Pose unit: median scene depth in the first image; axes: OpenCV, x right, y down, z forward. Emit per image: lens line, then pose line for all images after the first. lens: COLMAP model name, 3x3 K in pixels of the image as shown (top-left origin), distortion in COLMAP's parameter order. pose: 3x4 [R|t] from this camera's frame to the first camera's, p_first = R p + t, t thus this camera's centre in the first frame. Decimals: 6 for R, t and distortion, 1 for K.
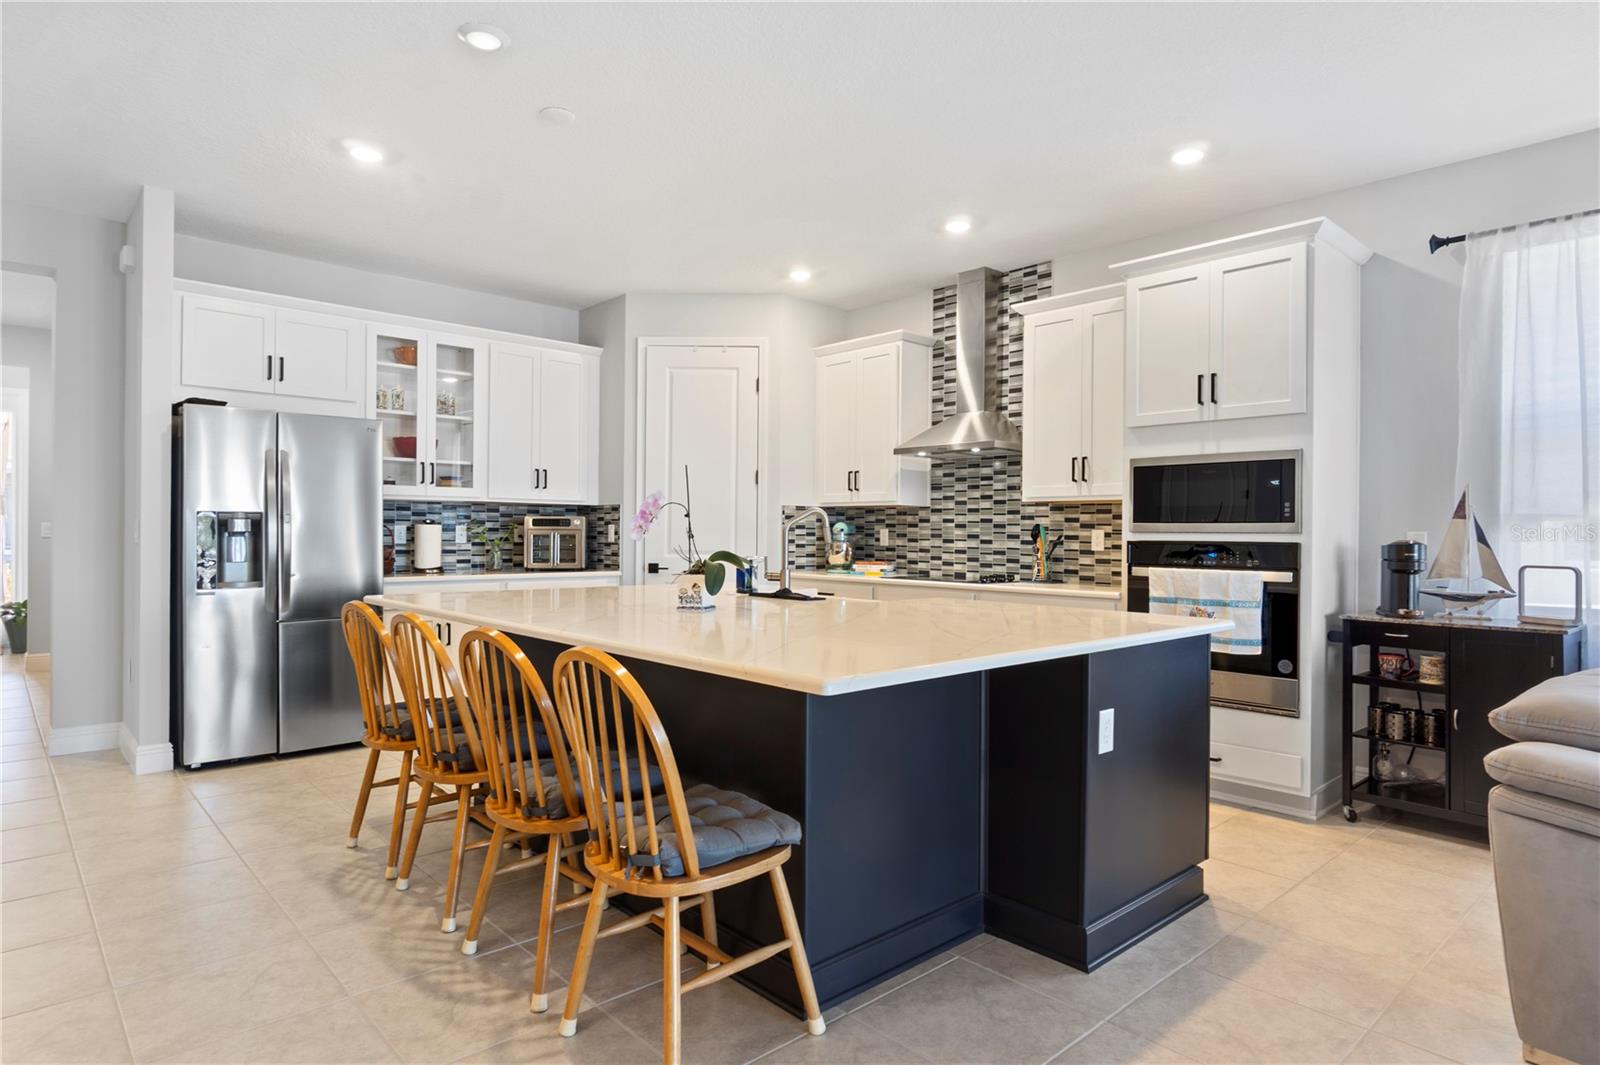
lens RADIAL K [[894.8, 0, 798.9], [0, 894.8, 537.3], [0, 0, 1]] dist [0.001351, -0.000098]
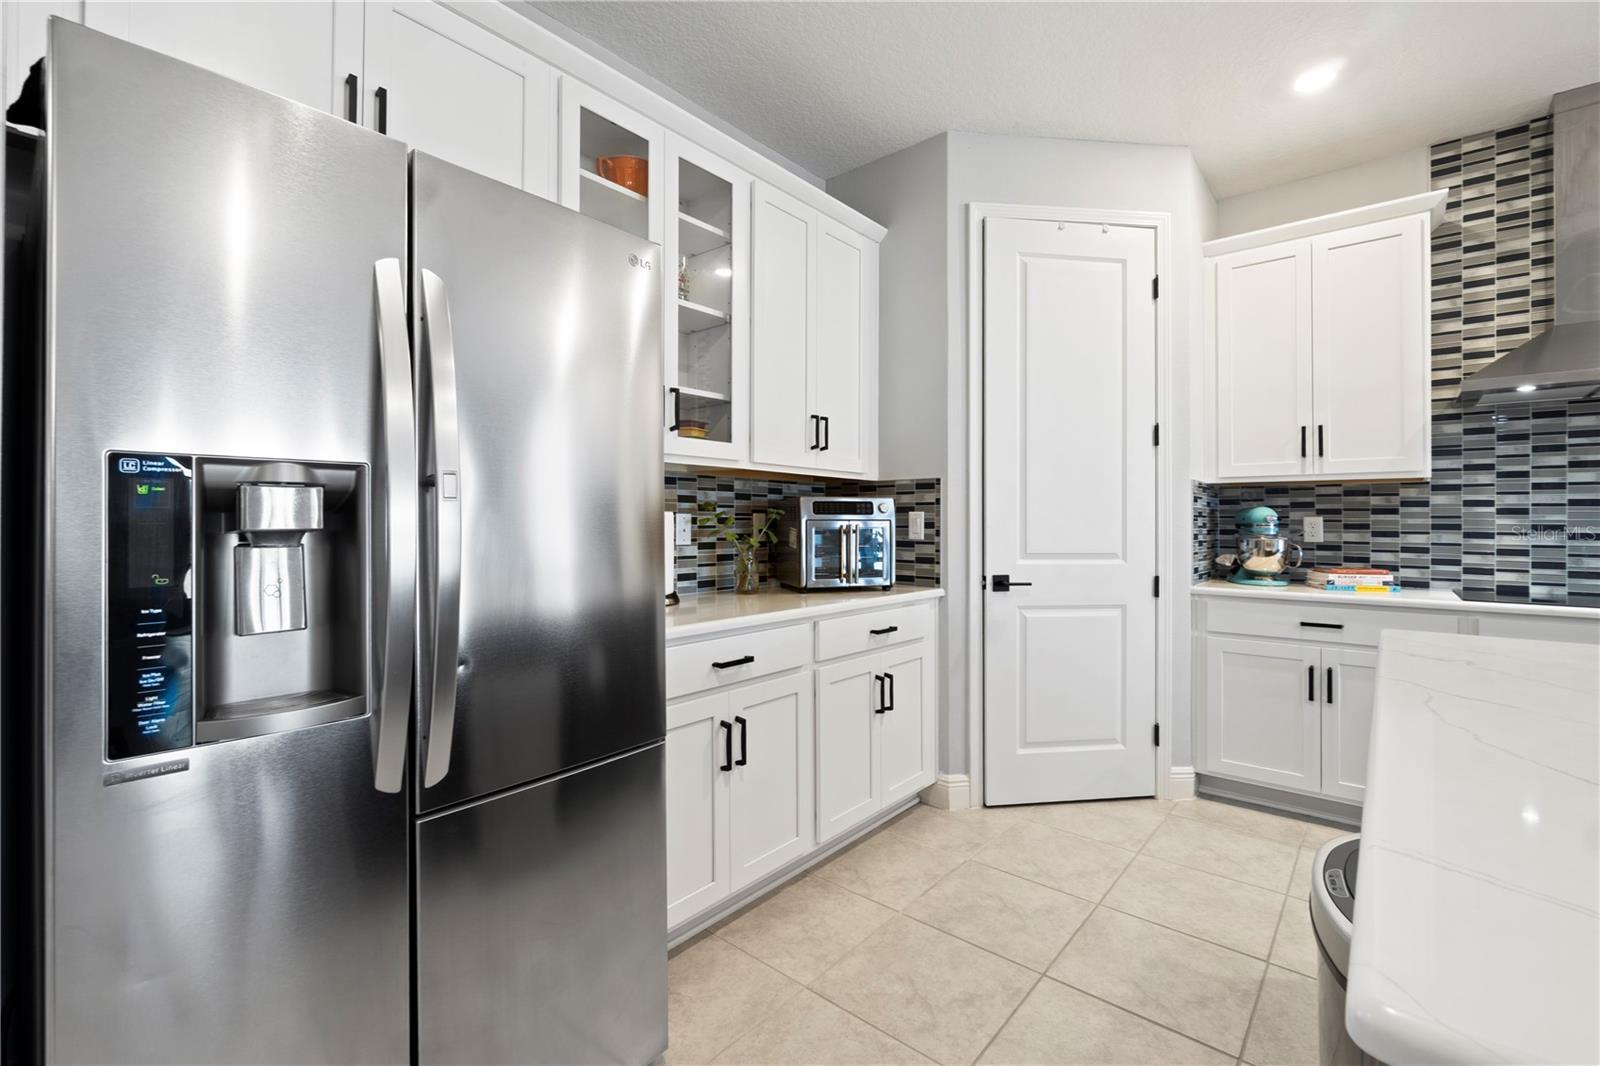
lens RADIAL K [[692.7, 0, 801.0], [0, 692.7, 522.6], [0, 0, 1]] dist [-0.010988, -0.000142]
pose [[0.992763, -0.005020, 0.119988, -0.360229], [0.005476, 0.999979, -0.003470, -0.005549], [-0.119968, 0.004102, 0.992769, 0.564715]]
